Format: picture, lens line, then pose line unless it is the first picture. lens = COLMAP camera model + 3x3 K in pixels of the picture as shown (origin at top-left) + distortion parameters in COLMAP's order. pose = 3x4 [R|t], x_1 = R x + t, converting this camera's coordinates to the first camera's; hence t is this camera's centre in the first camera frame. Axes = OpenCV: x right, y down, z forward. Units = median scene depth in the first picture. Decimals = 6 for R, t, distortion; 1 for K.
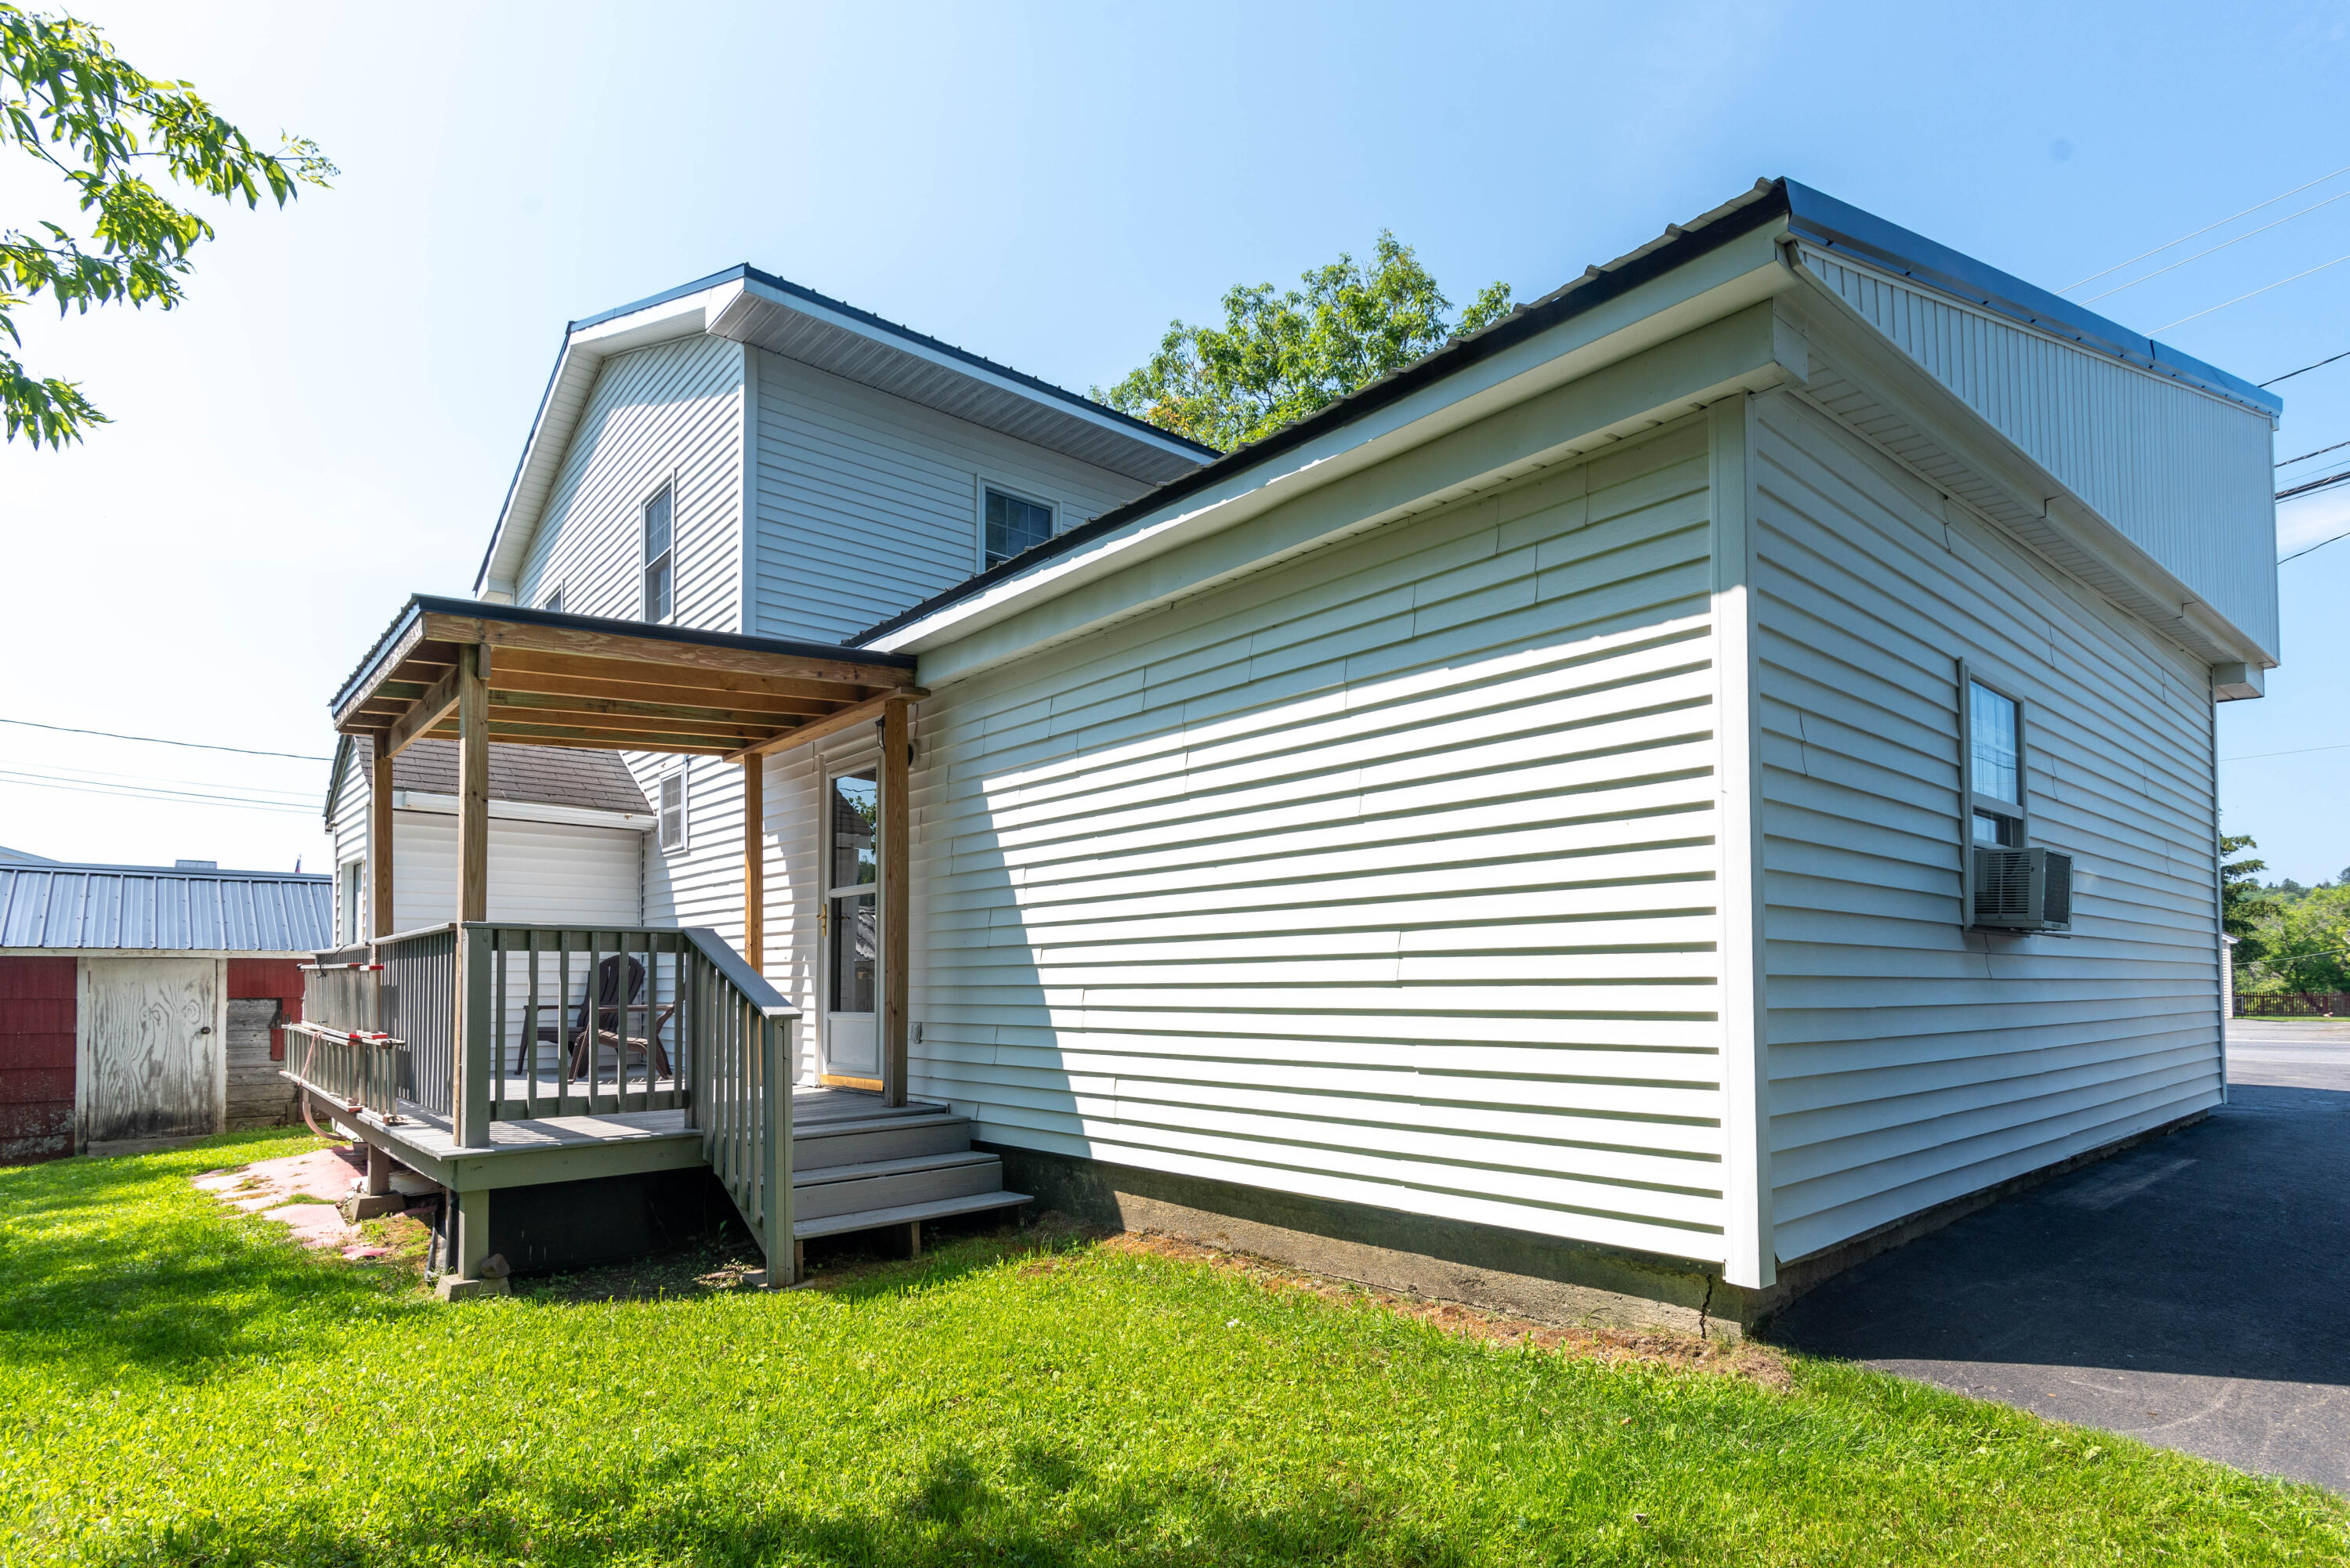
lens RADIAL K [[1195.5, 0, 1175.7], [0, 1195.5, 949.7], [0, 0, 1]] dist [0.001407, 0.000105]
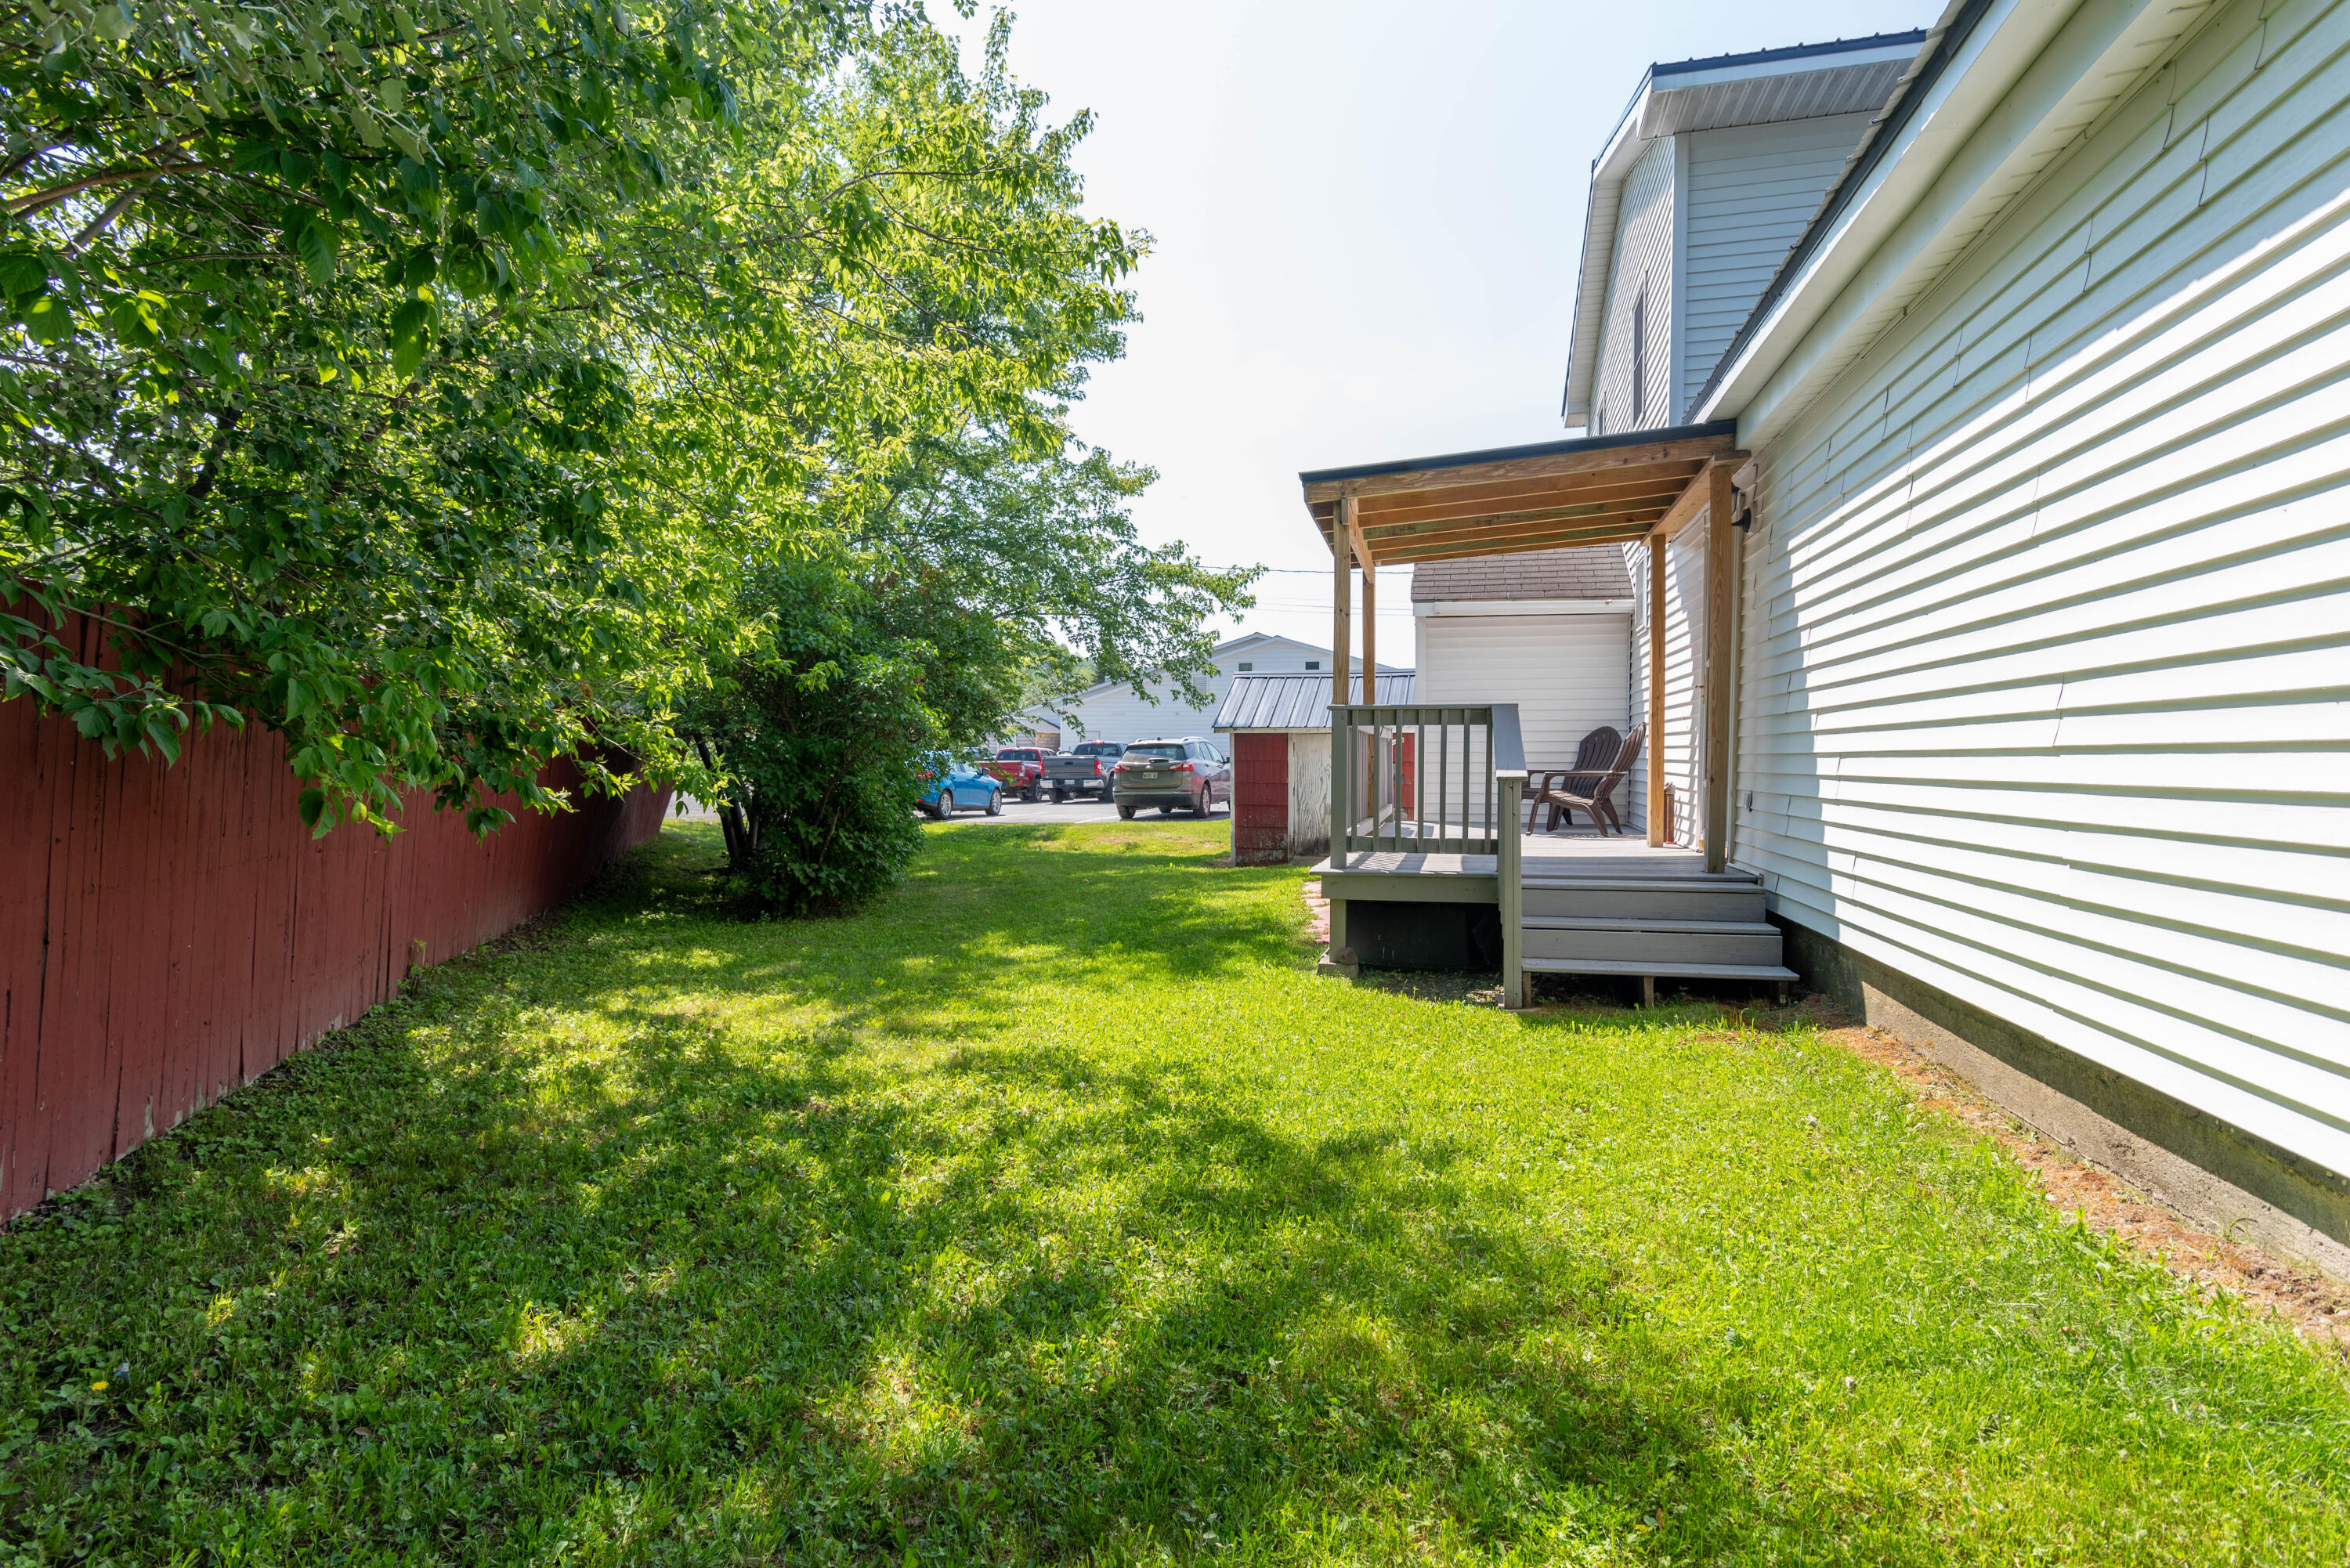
lens RADIAL K [[1154.9, 0, 1175.0], [0, 1154.9, 784.0], [0, 0, 1]] dist [0.000332, -0.000014]
pose [[0.581964, 0.027905, -0.812735, 0.358422], [0.015237, 0.998861, 0.045206, 0.005650], [0.813072, -0.038692, 0.580877, 0.075881]]
